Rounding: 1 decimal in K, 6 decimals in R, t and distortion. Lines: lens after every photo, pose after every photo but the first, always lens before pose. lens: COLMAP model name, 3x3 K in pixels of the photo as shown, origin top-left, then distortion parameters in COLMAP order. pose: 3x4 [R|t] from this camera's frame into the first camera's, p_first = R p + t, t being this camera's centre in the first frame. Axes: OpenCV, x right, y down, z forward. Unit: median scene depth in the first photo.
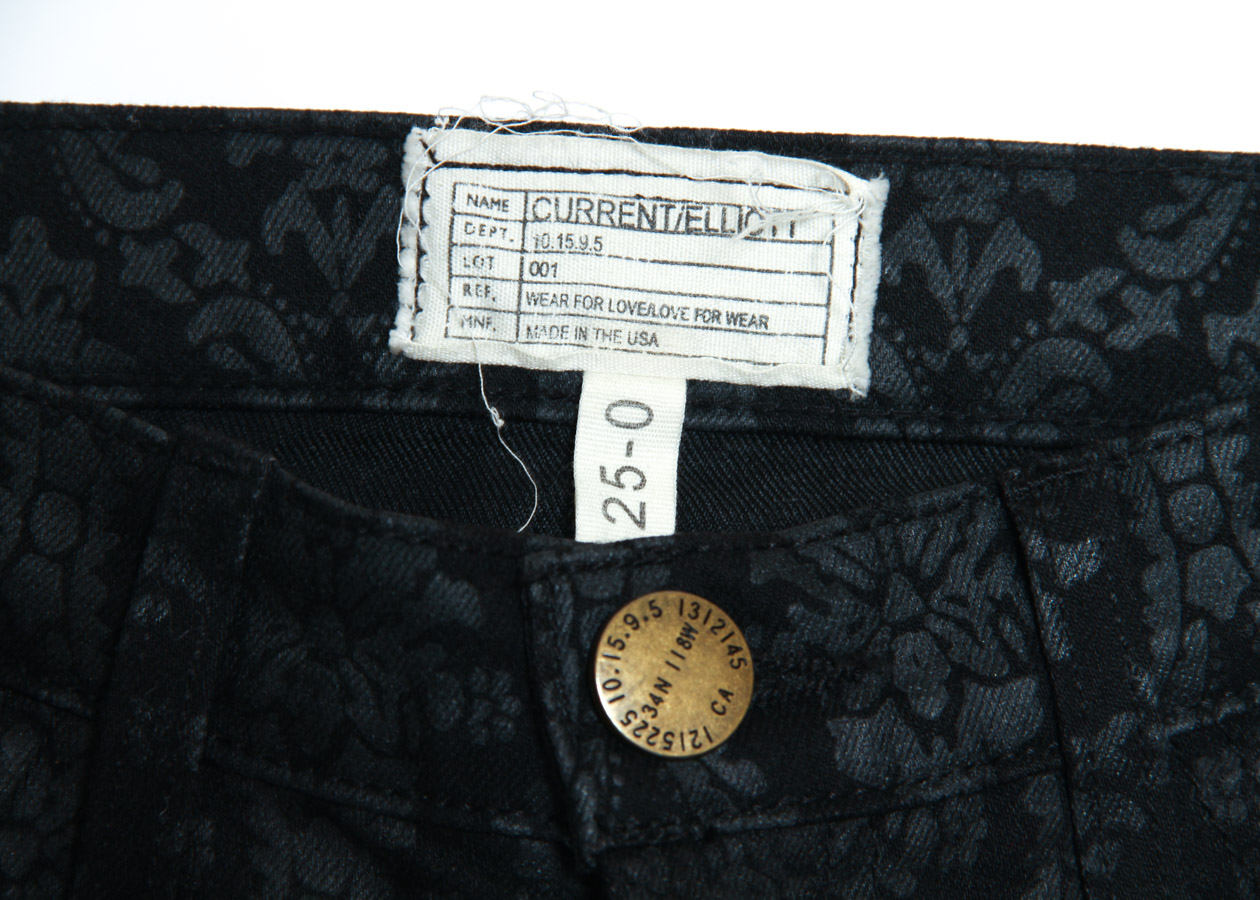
lens RADIAL K [[5817.3, 0, 630.0], [0, 5817.3, 450.0], [0, 0, 1]] dist [0.695987, -2.426163]
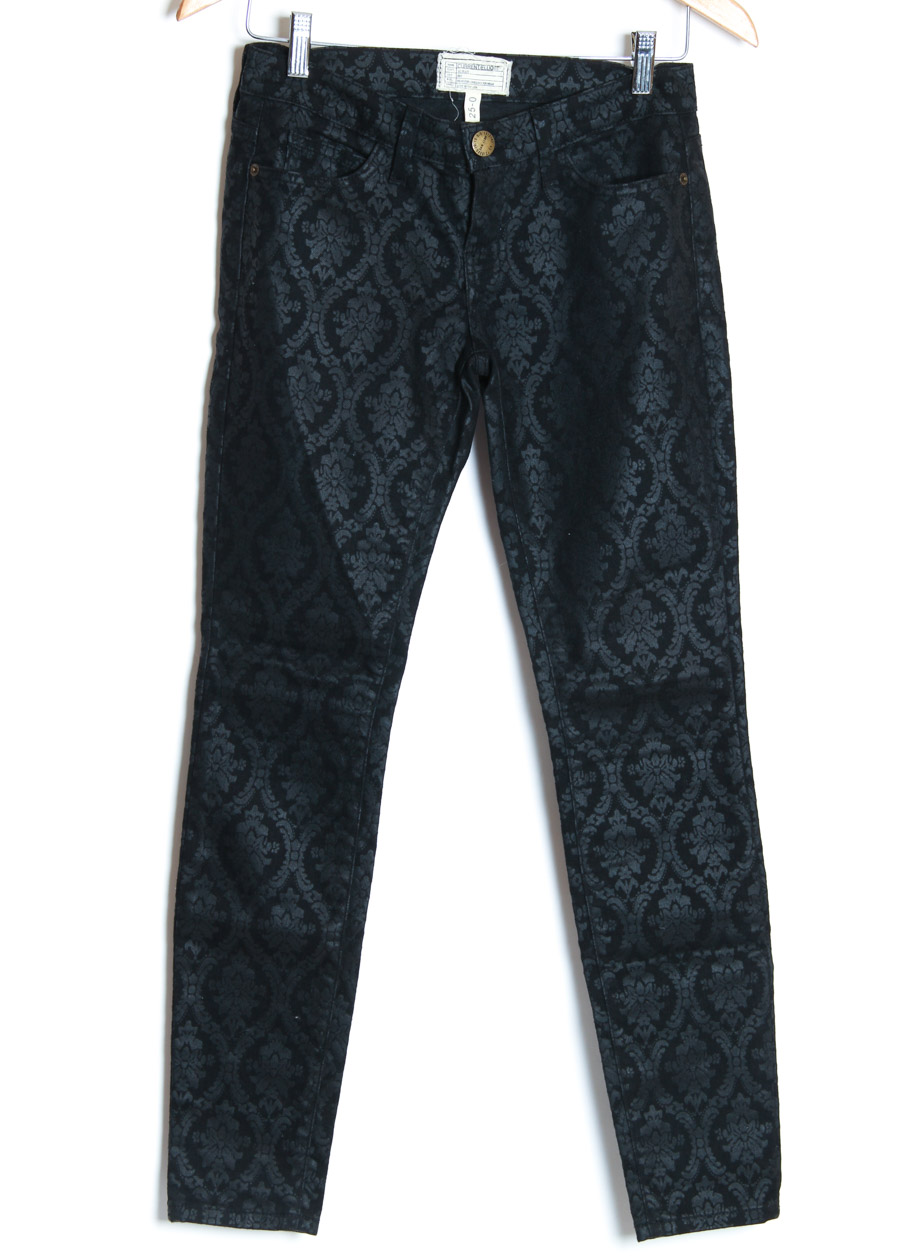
lens RADIAL K [[3024.0, 0, 447.9], [0, 3024.0, 706.2], [0, 0, 1]] dist [0.221862, 0.555727]
pose [[0.992138, -0.024343, 0.122758, -0.460681], [-0.012641, 0.956392, 0.291814, -0.351297], [-0.124508, -0.291071, 0.948565, -2.413126]]
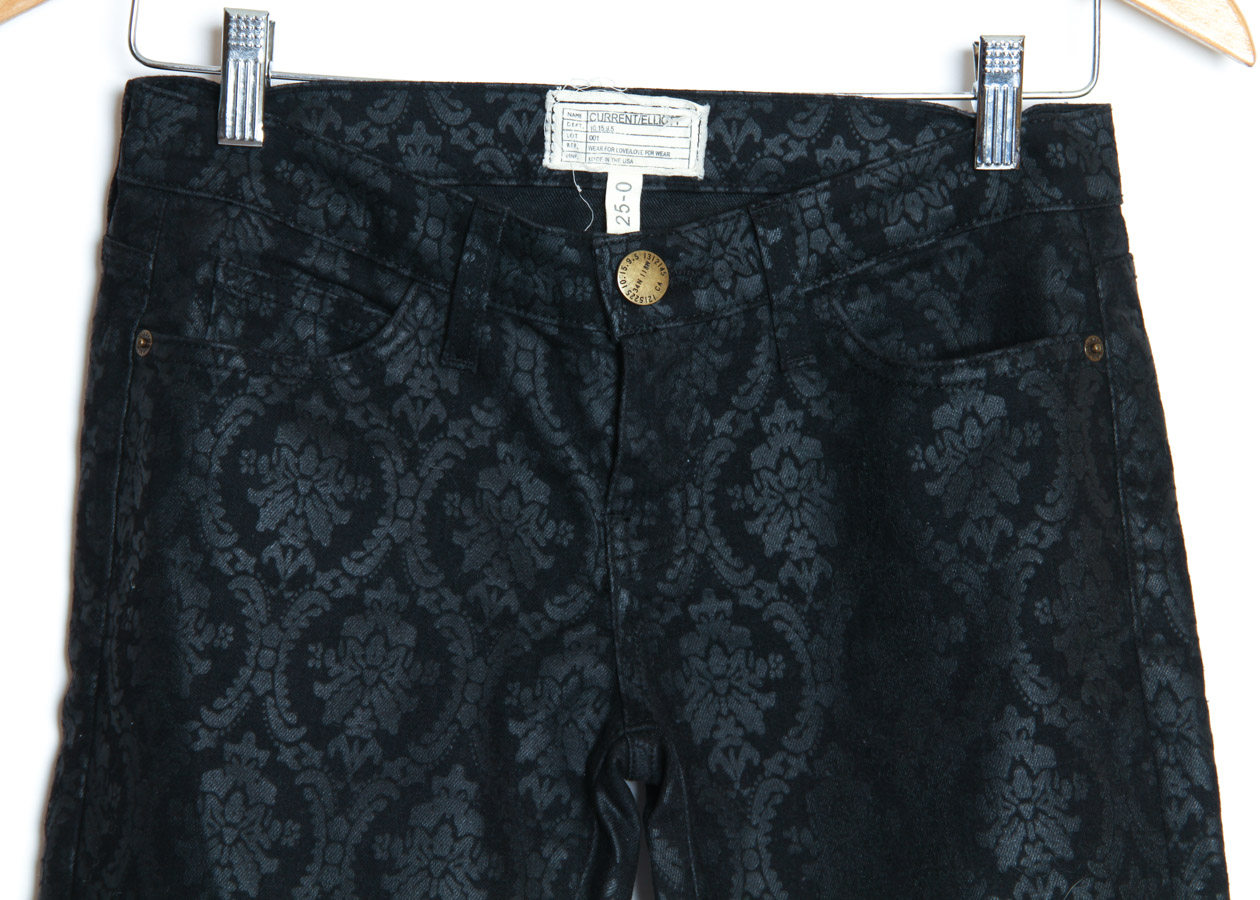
lens RADIAL K [[4117.7, 0, 630.0], [0, 4117.7, 450.0], [0, 0, 1]] dist [0.548718, -1.008126]
pose [[0.998967, -0.018217, 0.041622, -0.087078], [0.012783, 0.991785, 0.127273, -0.141008], [-0.043599, -0.126609, 0.990994, -1.104967]]
